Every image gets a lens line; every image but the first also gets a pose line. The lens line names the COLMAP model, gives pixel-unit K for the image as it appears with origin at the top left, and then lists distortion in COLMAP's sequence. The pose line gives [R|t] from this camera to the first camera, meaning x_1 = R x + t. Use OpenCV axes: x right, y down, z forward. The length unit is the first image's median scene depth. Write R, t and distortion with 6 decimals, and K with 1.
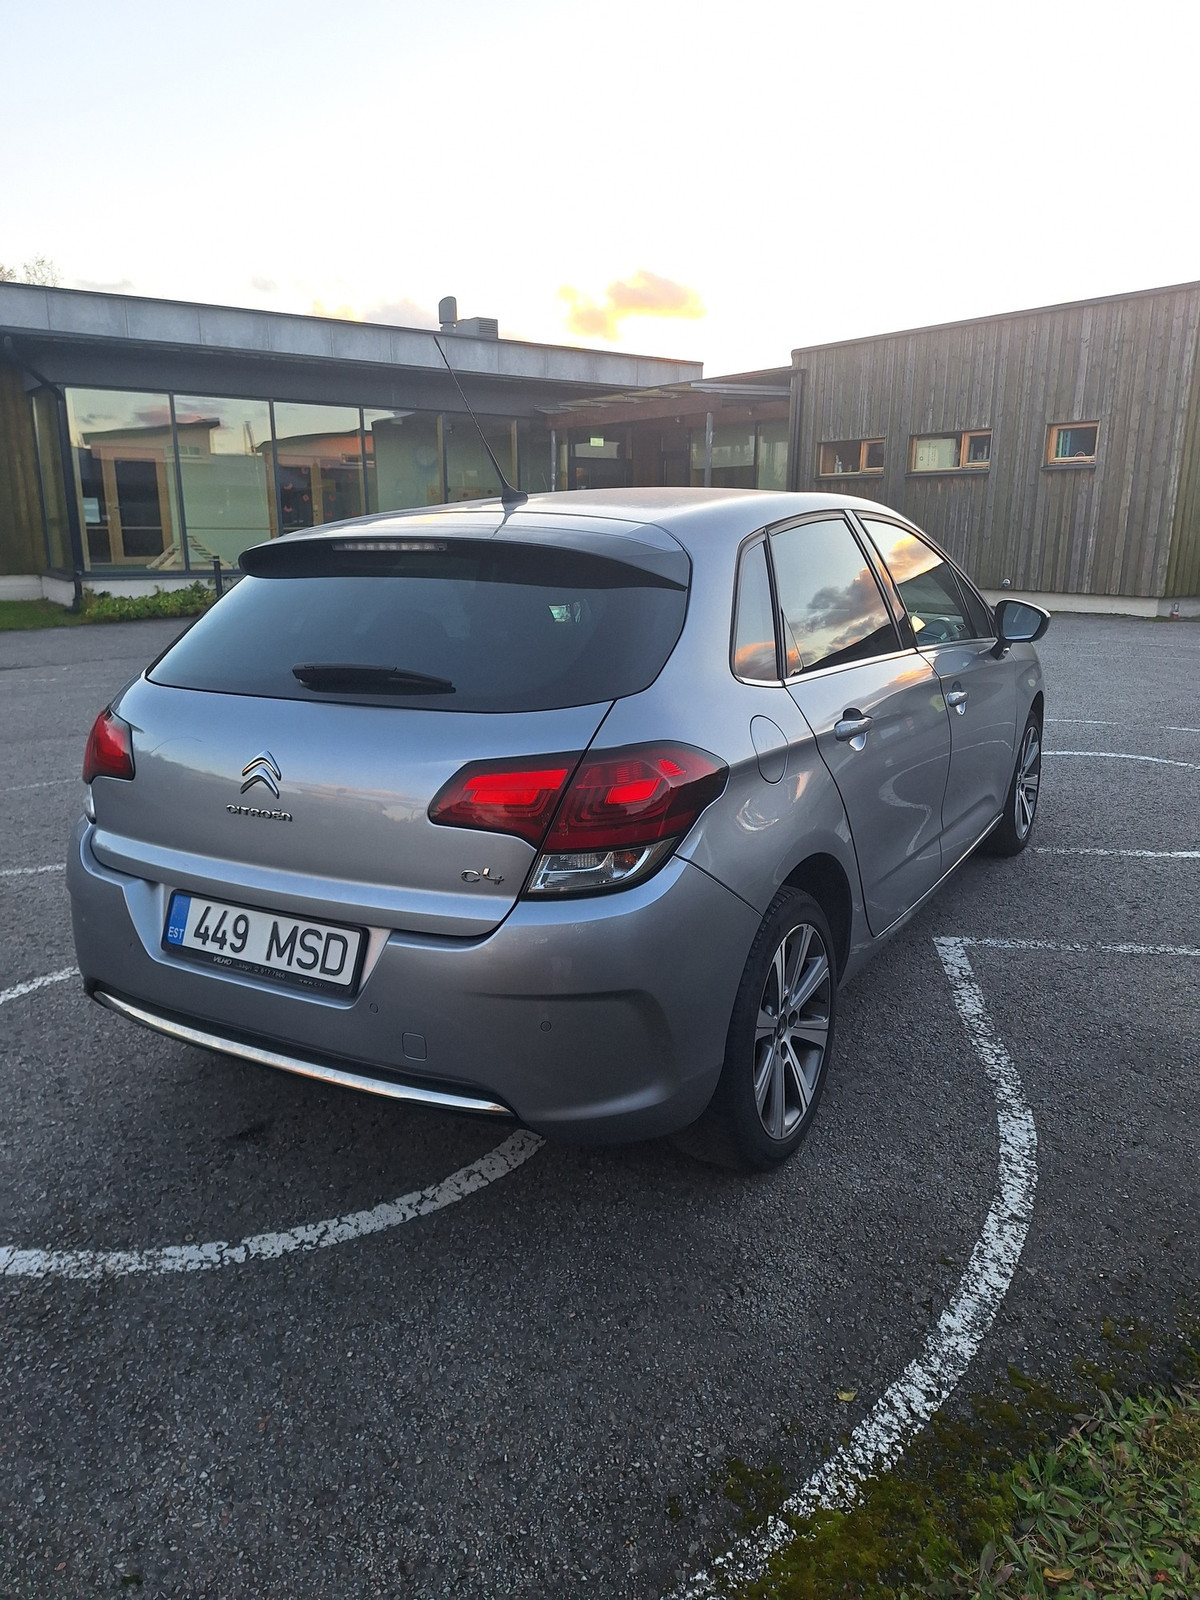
lens RADIAL K [[1070.1, 0, 603.3], [0, 1070.1, 802.5], [0, 0, 1]] dist [-0.006345, -0.002942]
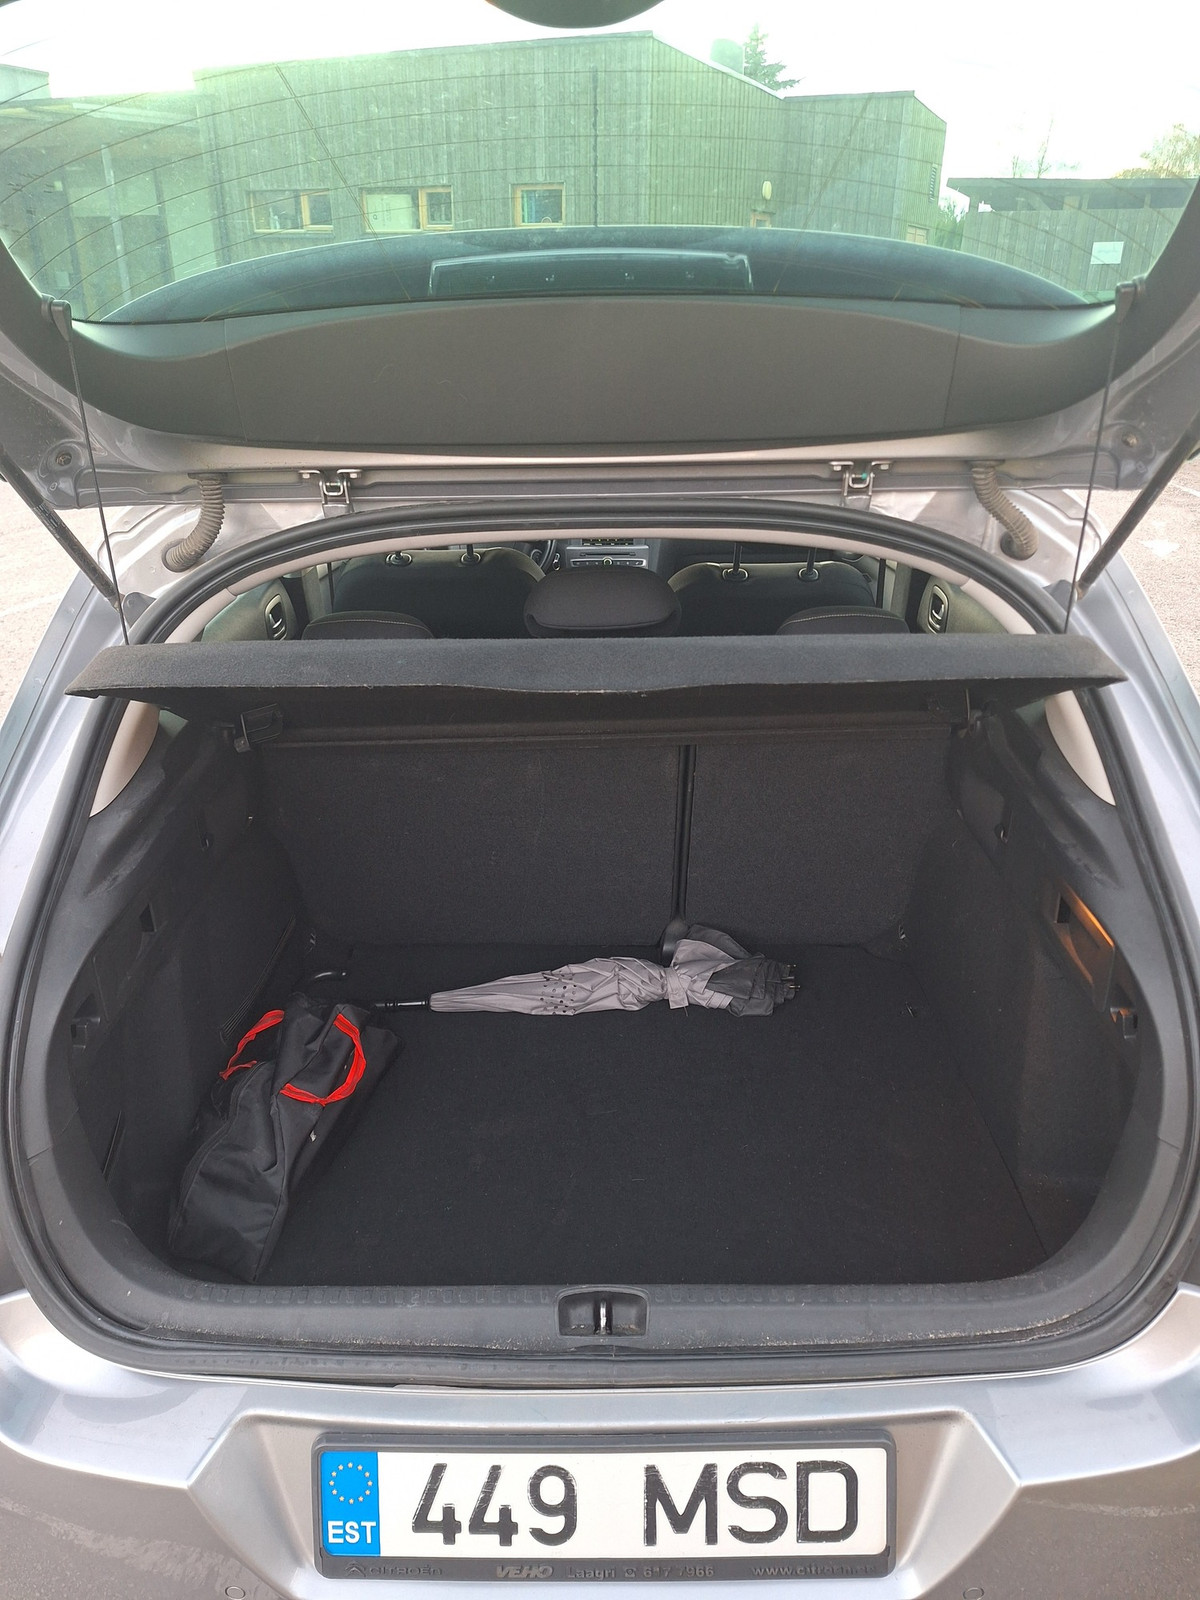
lens RADIAL K [[1070.1, 0, 600.1], [0, 1070.1, 803.8], [0, 0, 1]] dist [-0.006345, -0.002942]
pose [[0.873428, -0.203760, 0.442273, -0.461196], [0.112554, 0.968126, 0.223748, -0.263783], [-0.473767, -0.145648, 0.868522, 0.640257]]
